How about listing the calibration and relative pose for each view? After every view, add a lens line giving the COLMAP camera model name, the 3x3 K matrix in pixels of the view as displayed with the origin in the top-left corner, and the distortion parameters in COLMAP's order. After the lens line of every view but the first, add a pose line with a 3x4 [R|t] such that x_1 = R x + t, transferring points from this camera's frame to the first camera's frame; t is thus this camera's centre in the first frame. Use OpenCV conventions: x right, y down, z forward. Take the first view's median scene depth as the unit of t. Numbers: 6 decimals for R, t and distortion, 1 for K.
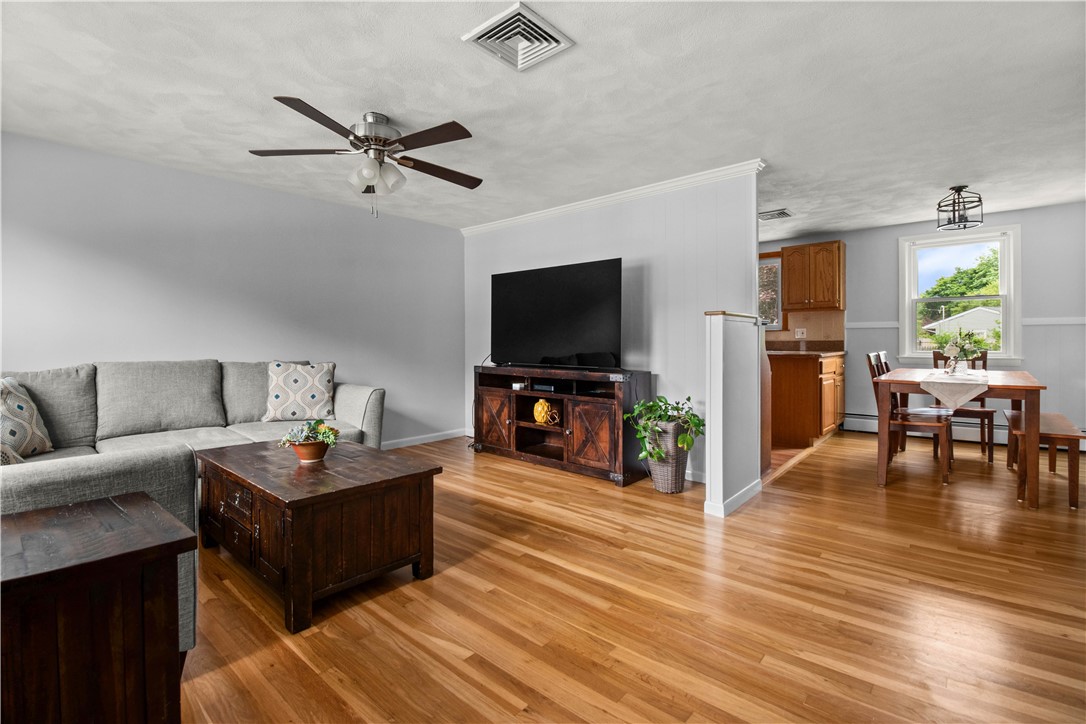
lens RADIAL K [[498.5, 0, 566.4], [0, 498.5, 342.3], [0, 0, 1]] dist [0.004070, -0.012030]
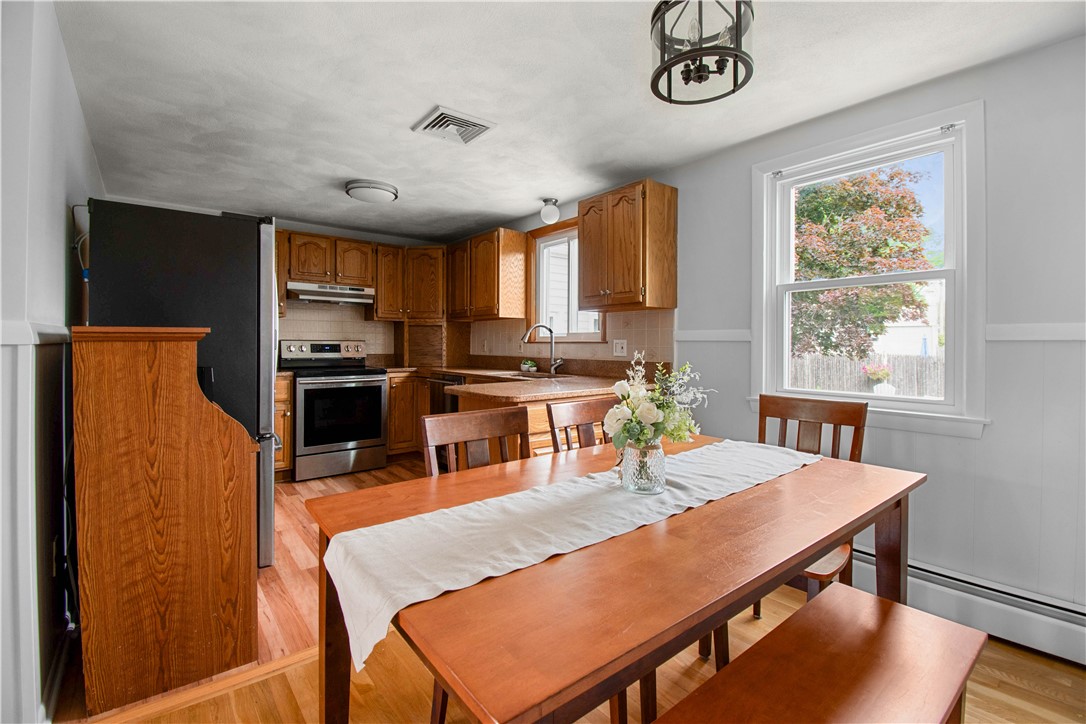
lens RADIAL K [[498.5, 0, 551.7], [0, 498.5, 342.5], [0, 0, 1]] dist [0.004070, -0.012030]
pose [[0.981350, 0.006329, -0.192123, 0.543249], [-0.007075, 0.999970, -0.003196, -0.024456], [0.192097, 0.004495, 0.981366, 0.442615]]
